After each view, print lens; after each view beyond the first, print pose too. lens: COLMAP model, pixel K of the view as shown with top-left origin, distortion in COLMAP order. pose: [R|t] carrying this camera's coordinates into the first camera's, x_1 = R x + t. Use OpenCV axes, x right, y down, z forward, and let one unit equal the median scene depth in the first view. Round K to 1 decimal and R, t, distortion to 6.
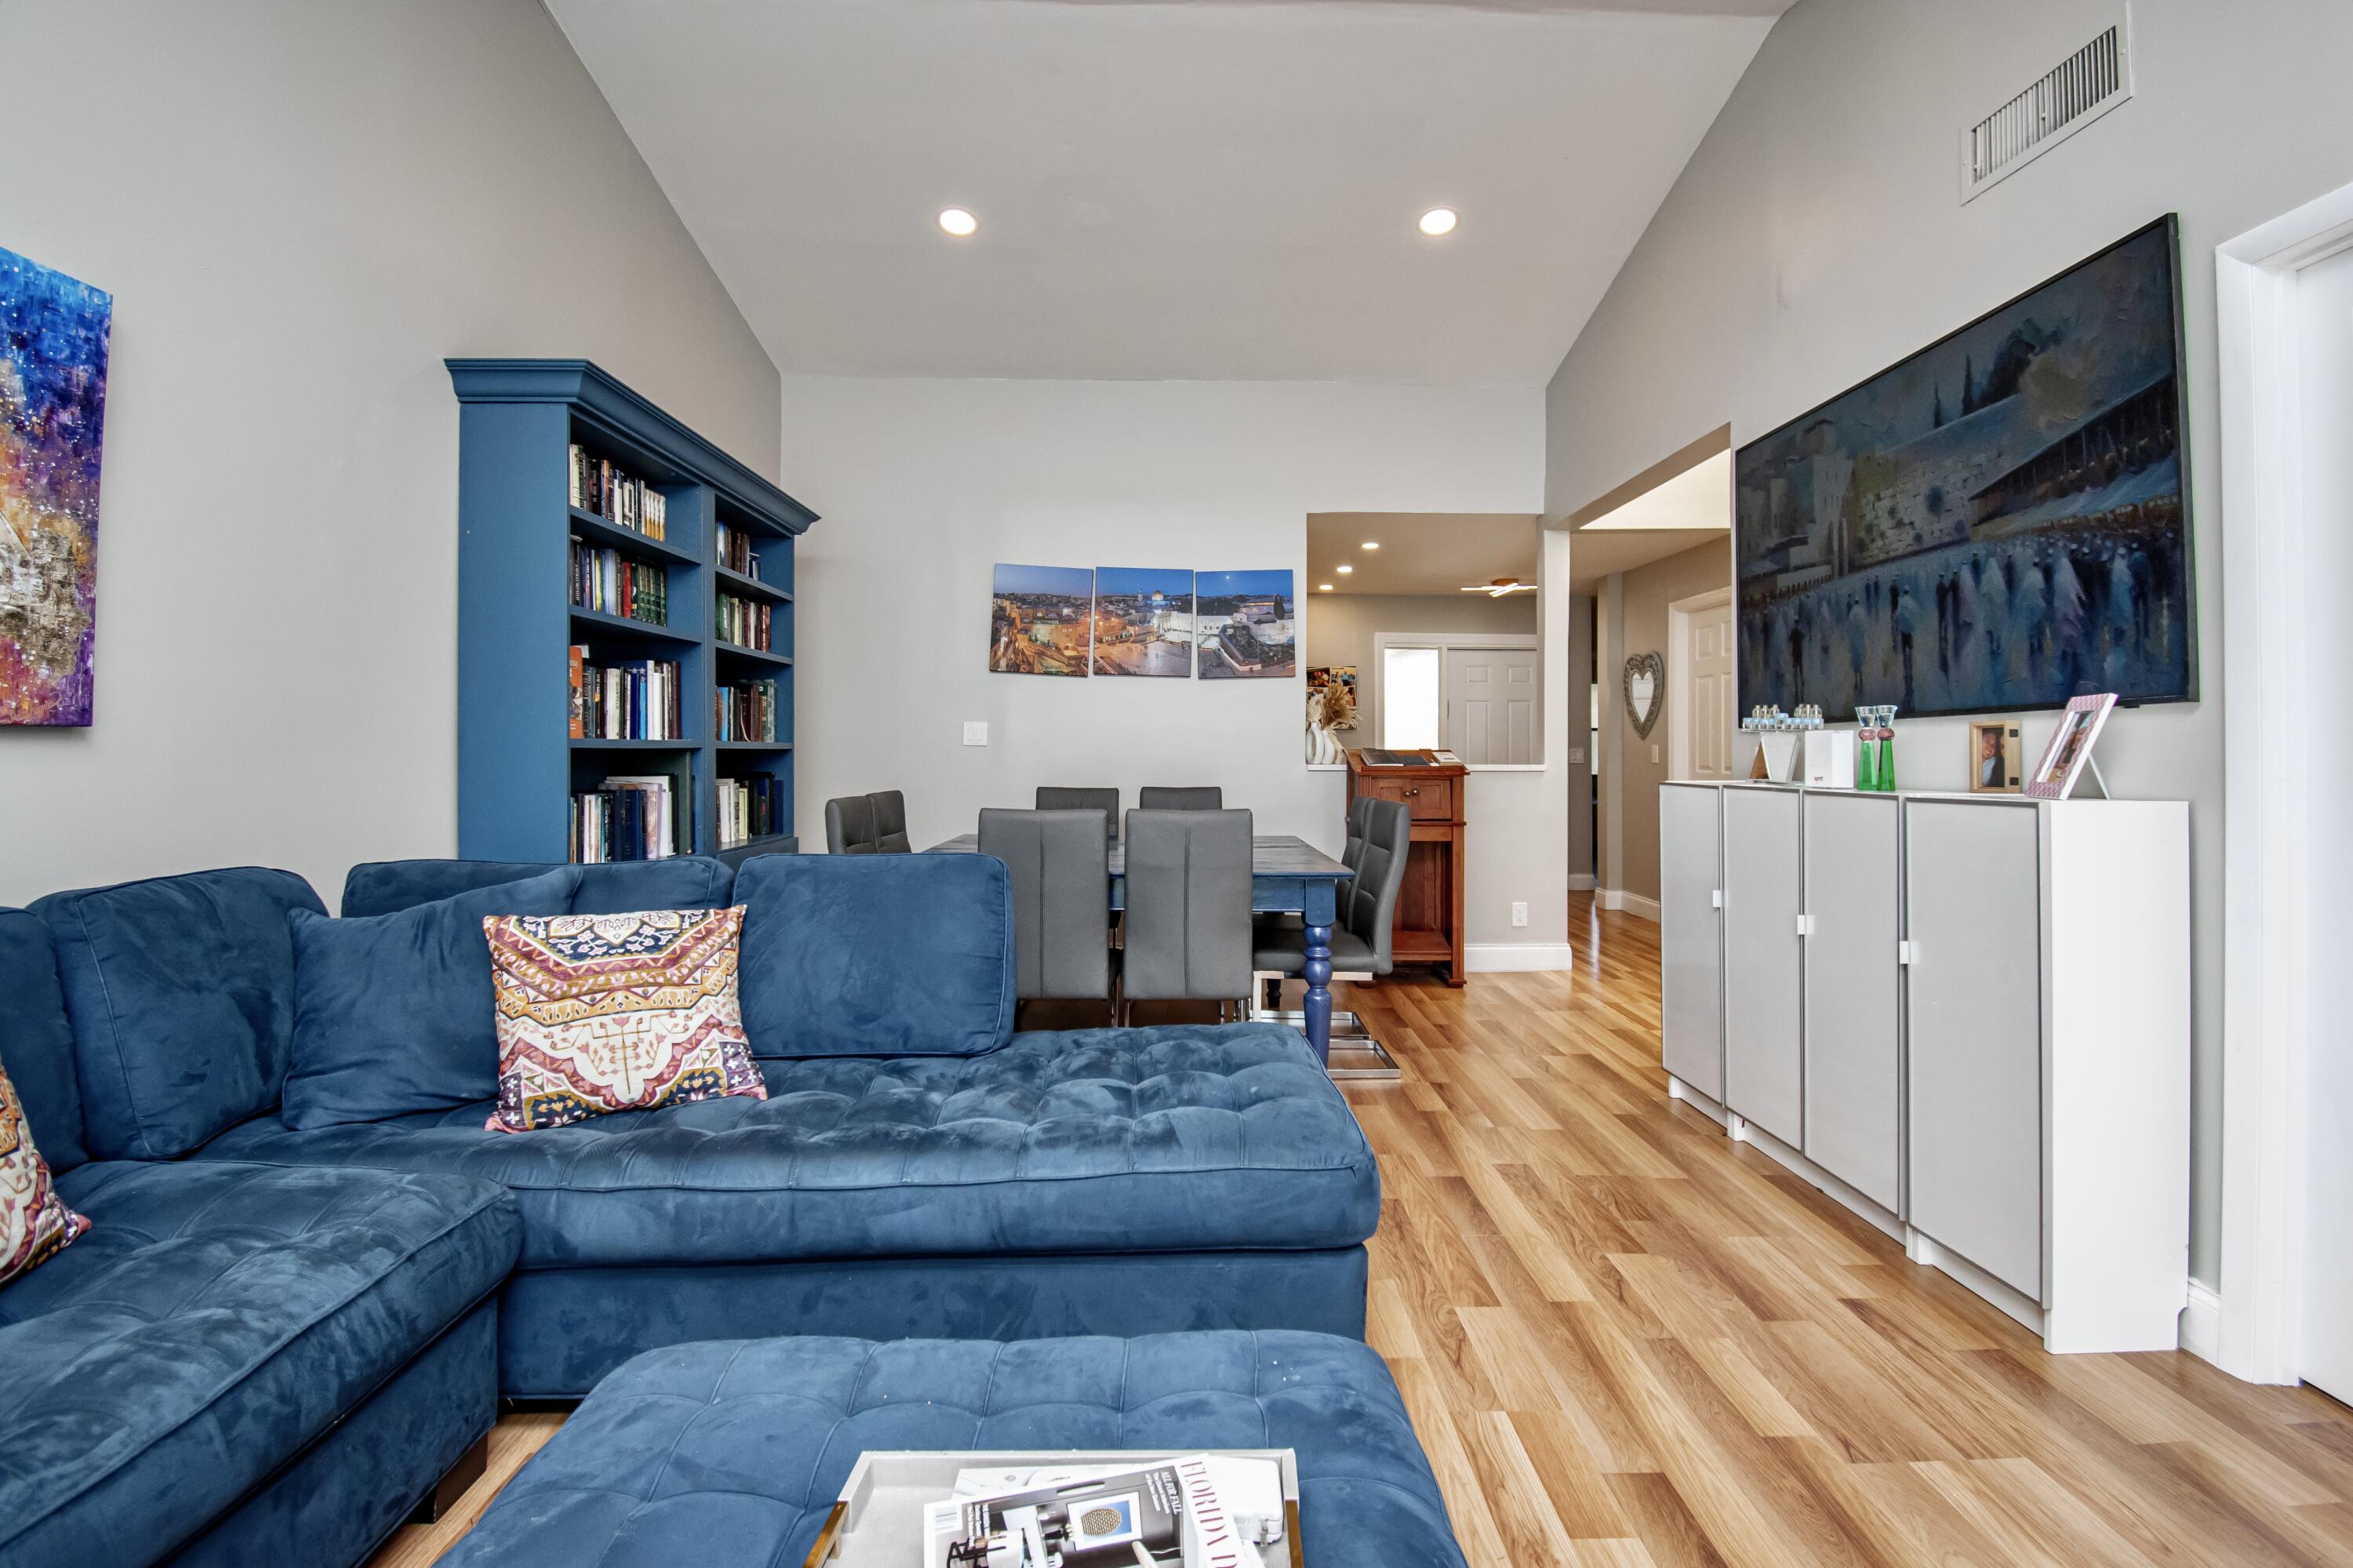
lens RADIAL K [[1097.3, 0, 1191.3], [0, 1097.3, 736.9], [0, 0, 1]] dist [0.021696, -0.027814]
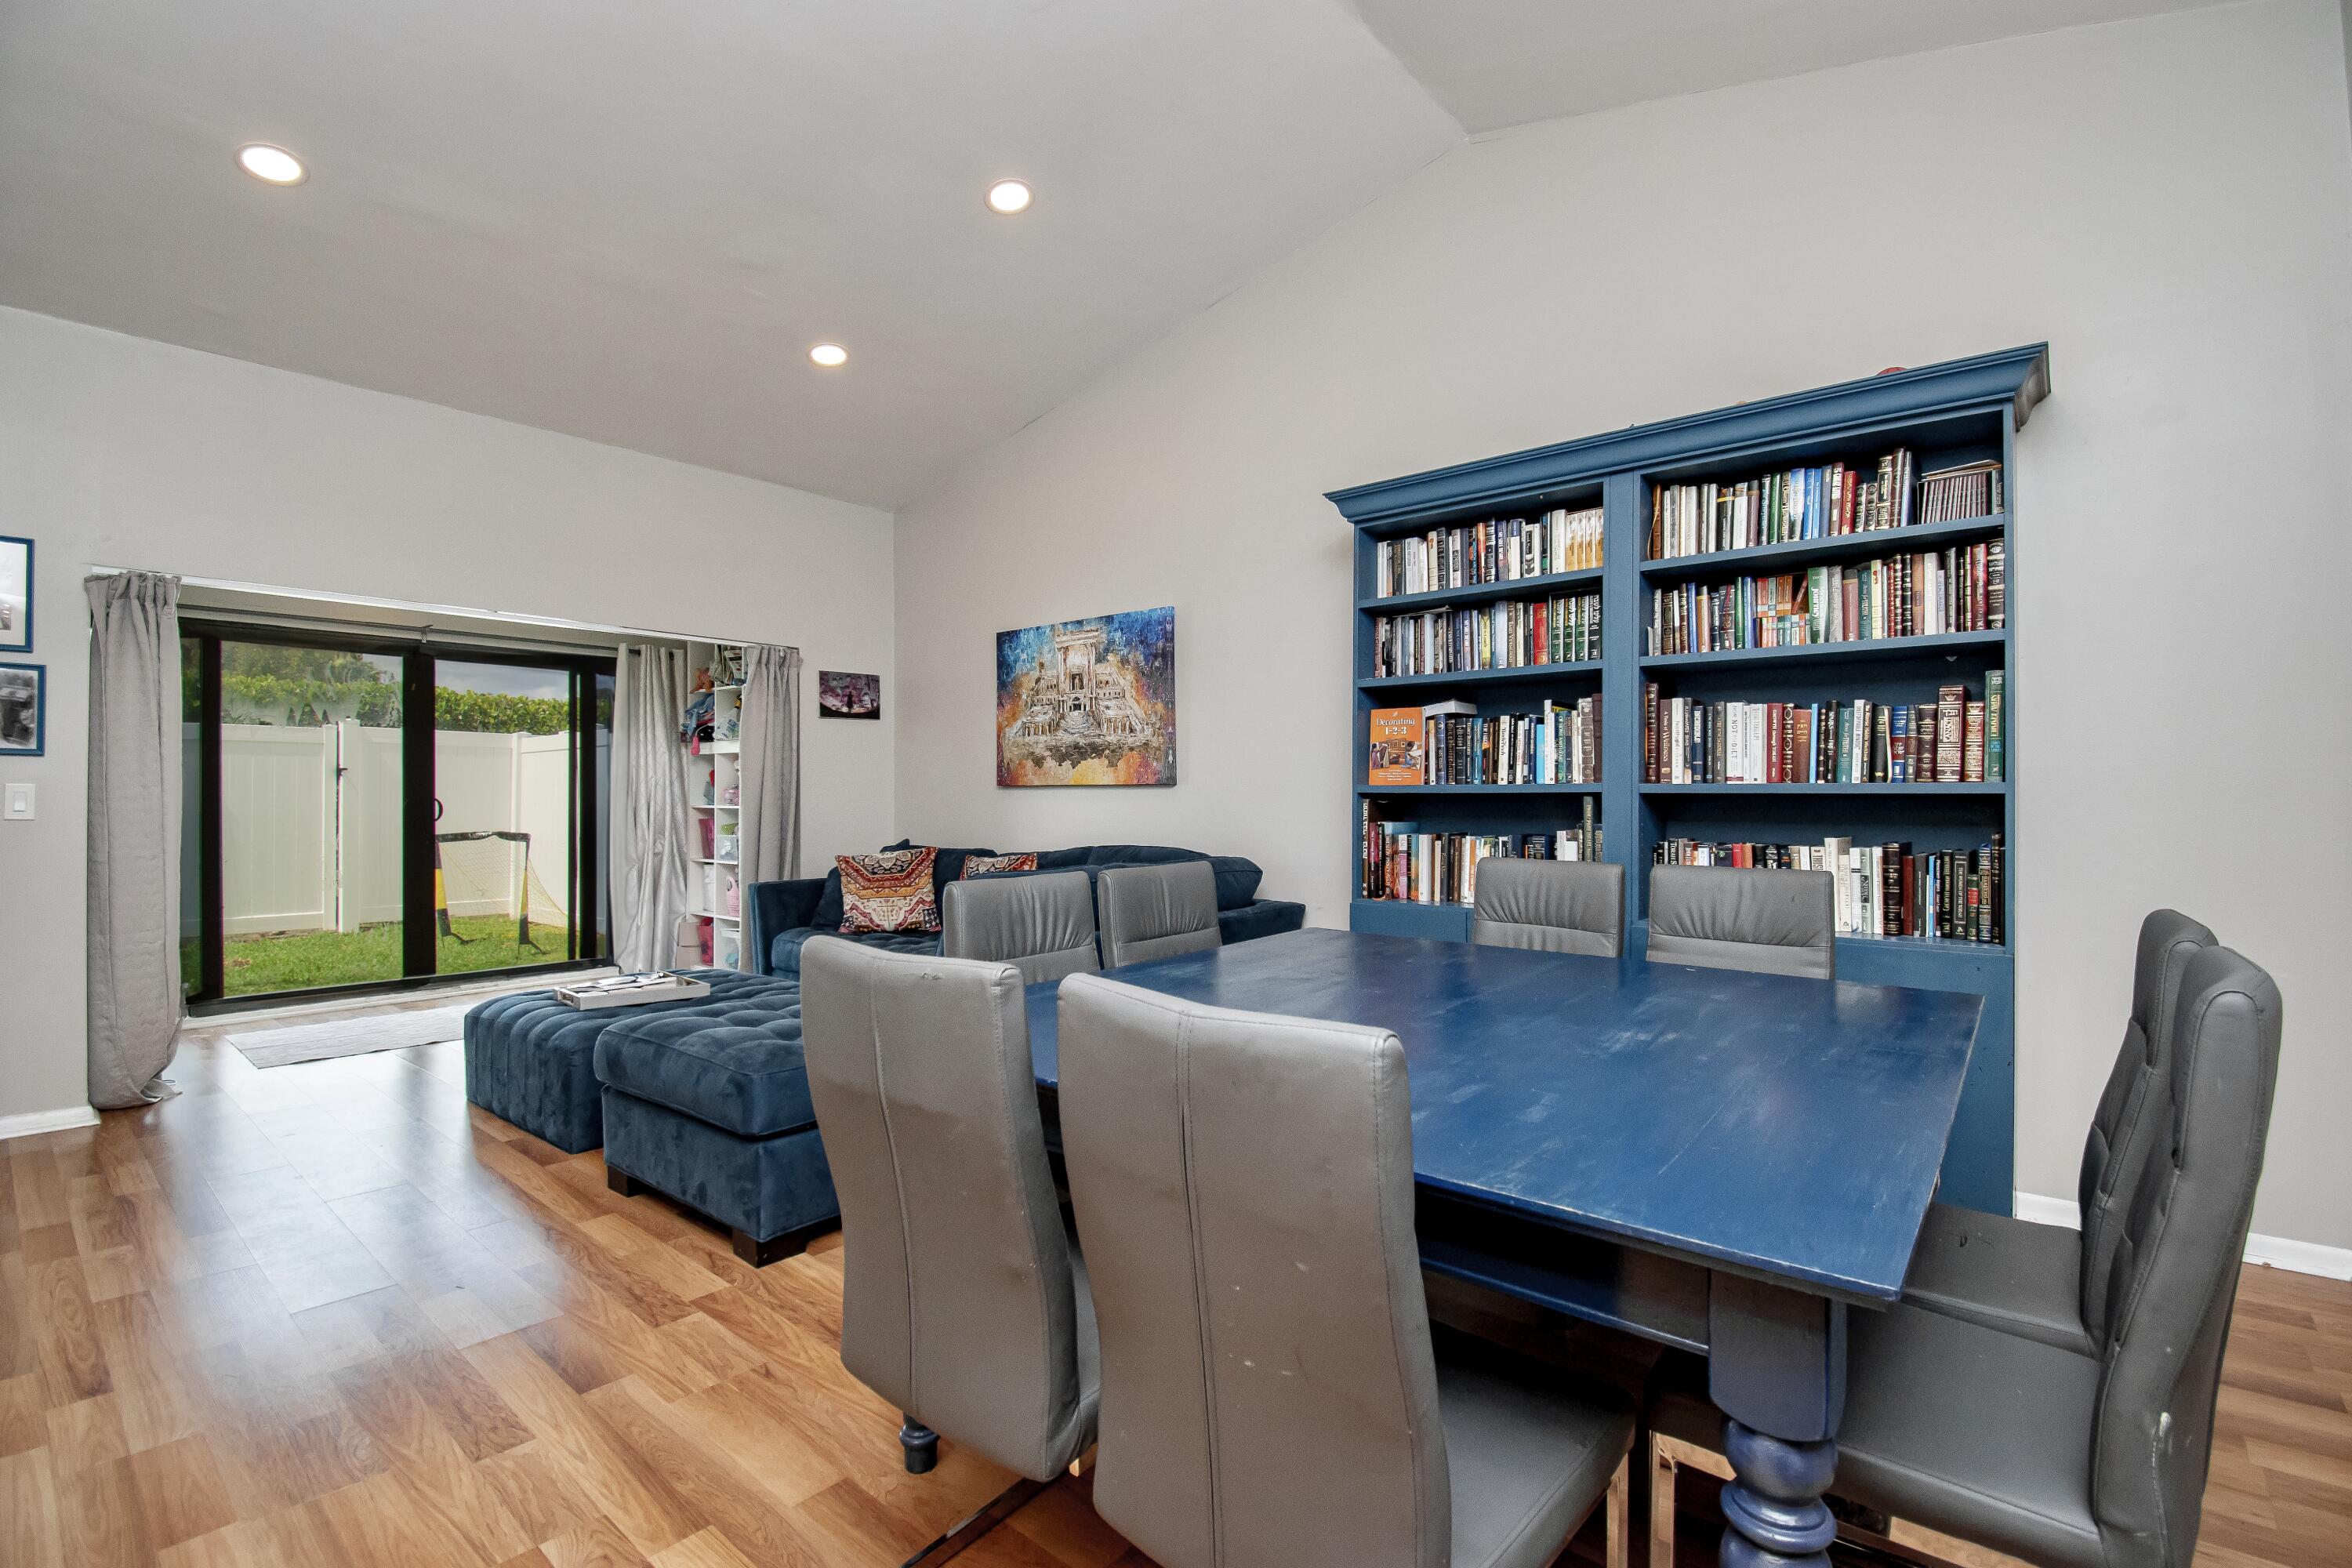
lens RADIAL K [[1041.2, 0, 1186.3], [0, 1041.2, 787.6], [0, 0, 1]] dist [0.018750, -0.023612]
pose [[-0.659287, -0.003858, -0.751881, 0.524151], [0.007955, 0.999895, -0.012106, 0.018818], [0.751849, -0.013962, -0.659187, 1.842588]]
